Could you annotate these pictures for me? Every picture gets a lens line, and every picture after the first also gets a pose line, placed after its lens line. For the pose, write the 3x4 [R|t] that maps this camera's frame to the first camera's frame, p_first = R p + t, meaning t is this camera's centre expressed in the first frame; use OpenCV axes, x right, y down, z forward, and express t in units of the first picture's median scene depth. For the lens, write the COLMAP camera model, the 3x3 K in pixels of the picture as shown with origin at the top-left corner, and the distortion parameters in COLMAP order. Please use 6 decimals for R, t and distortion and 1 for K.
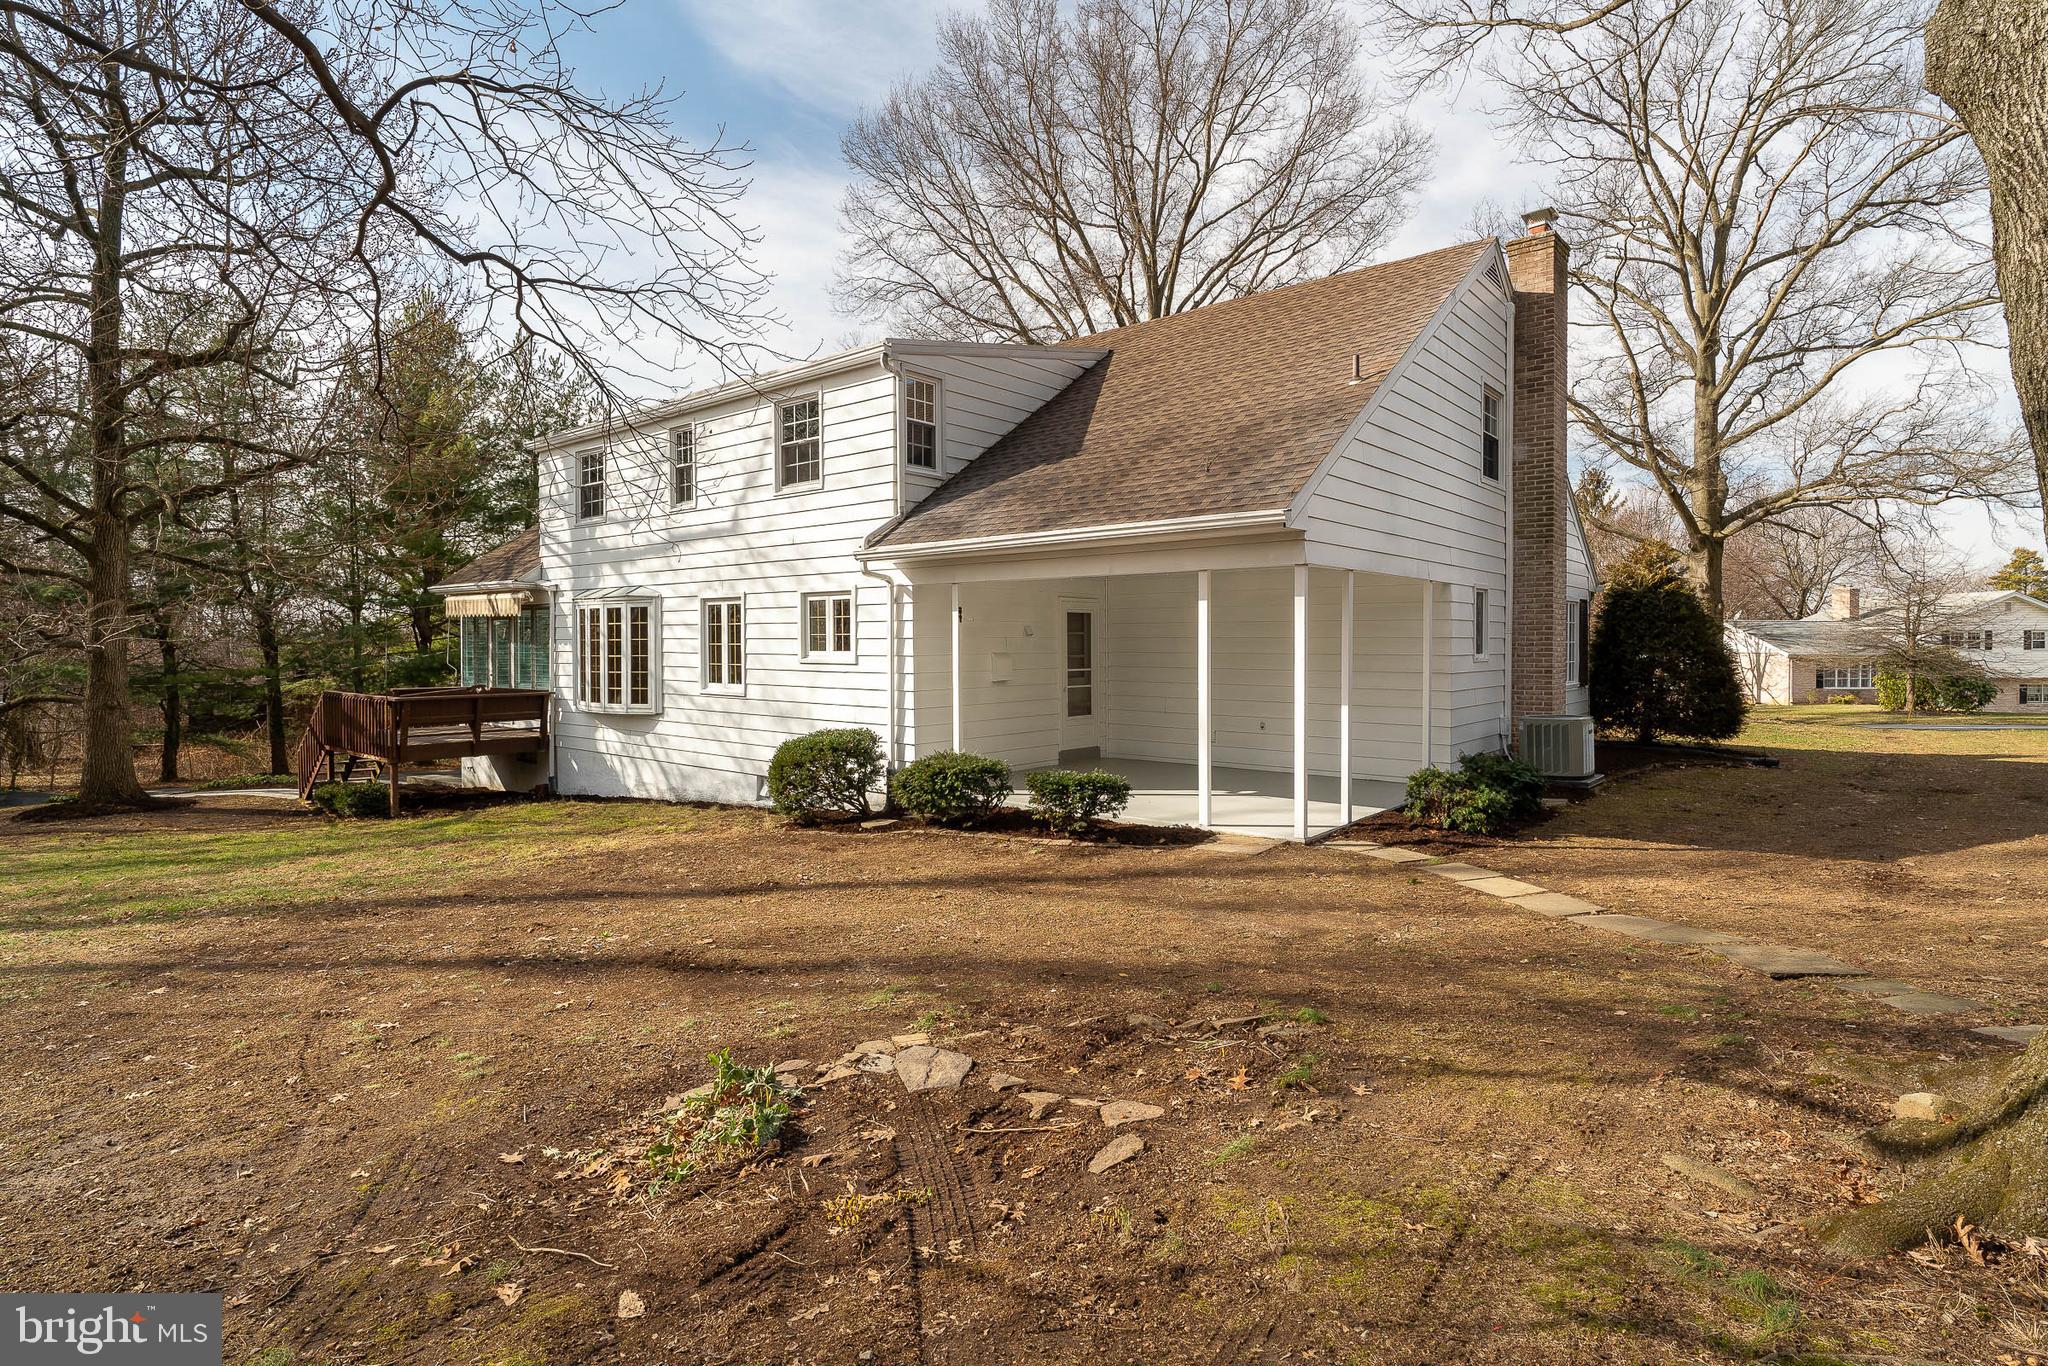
lens RADIAL K [[1033.0, 0, 1028.4], [0, 1033.0, 669.0], [0, 0, 1]] dist [-0.002496, 0.000629]
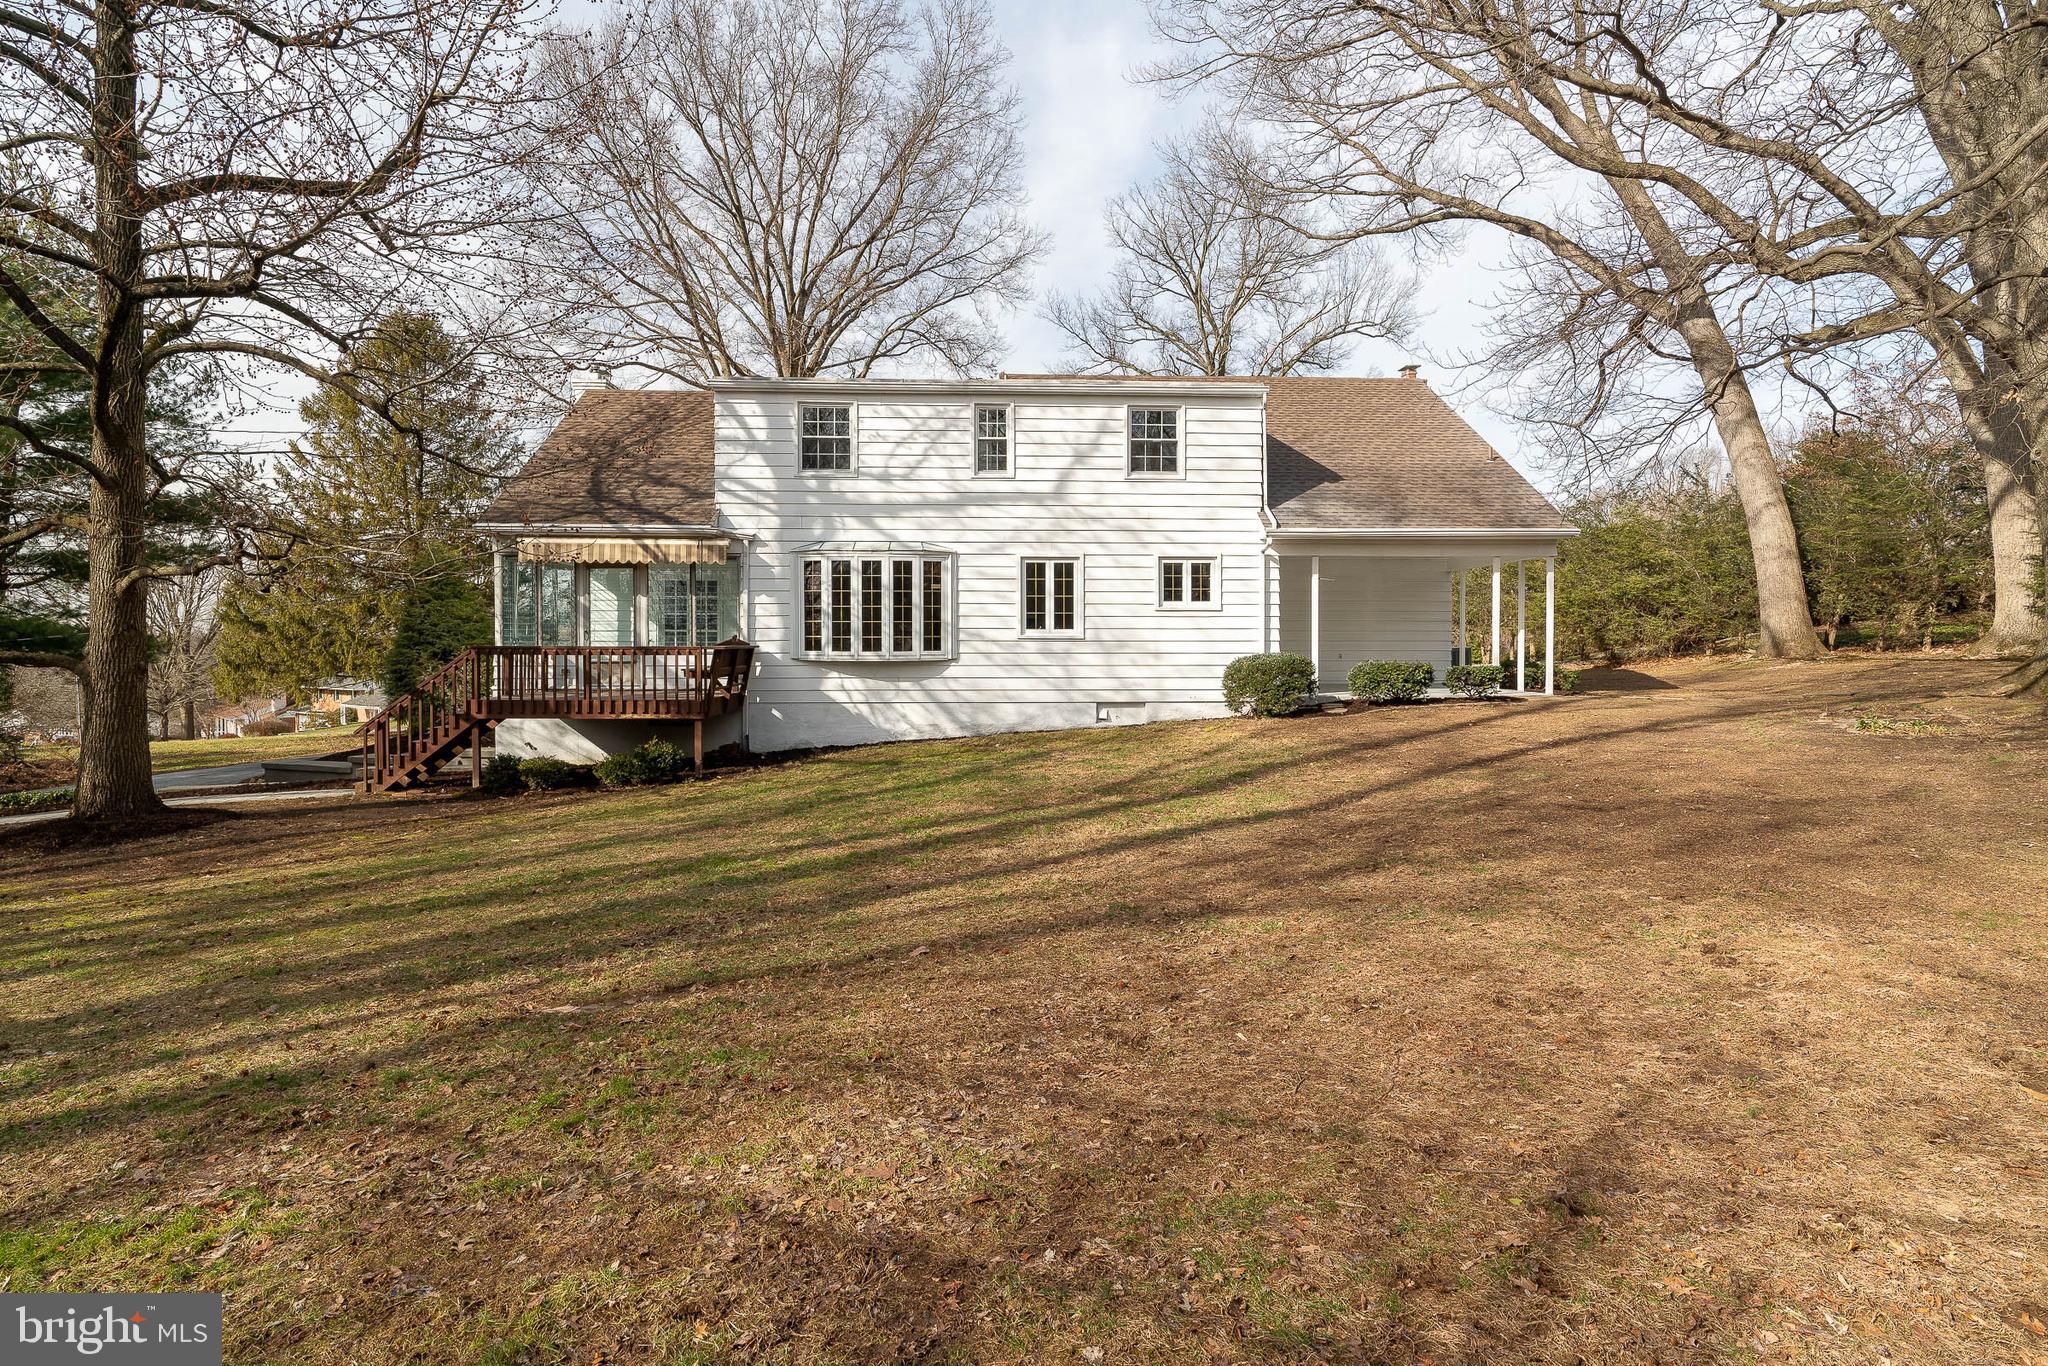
lens RADIAL K [[1033.0, 0, 1019.7], [0, 1033.0, 648.4], [0, 0, 1]] dist [-0.002496, 0.000629]
pose [[0.726698, -0.010074, 0.686883, -1.147338], [0.015865, 0.999872, -0.002121, 0.038834], [-0.686774, 0.012438, 0.726765, 0.161692]]
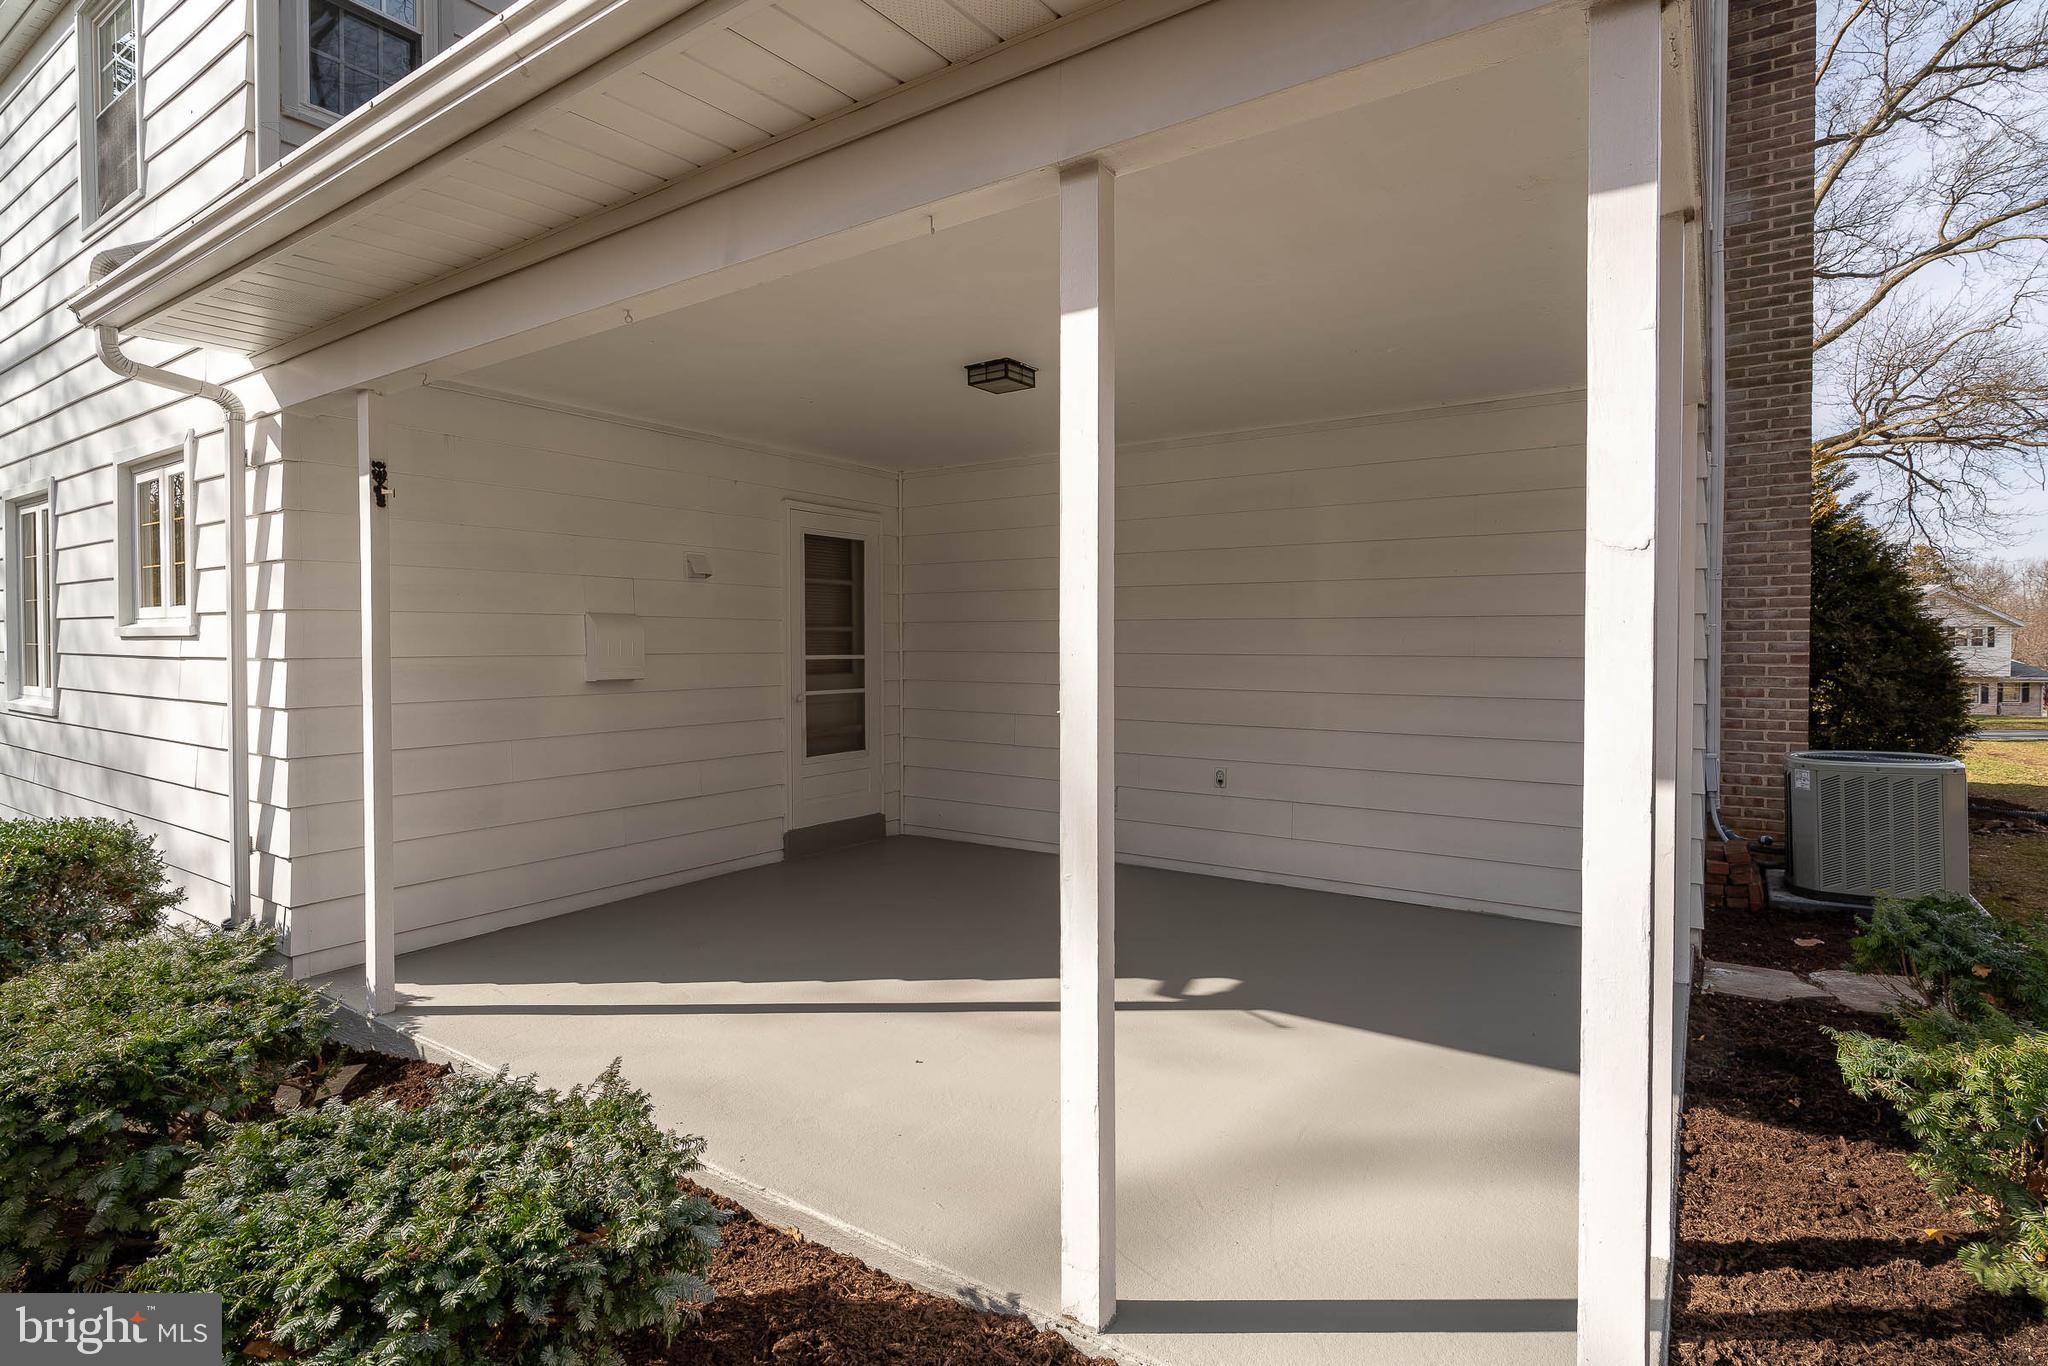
lens RADIAL K [[1033.0, 0, 1022.2], [0, 1033.0, 672.8], [0, 0, 1]] dist [-0.002496, 0.000629]
pose [[0.995486, -0.001579, 0.094896, 0.089659], [0.001402, 0.999997, 0.001935, 0.007079], [-0.094899, -0.001793, 0.995485, 0.517292]]
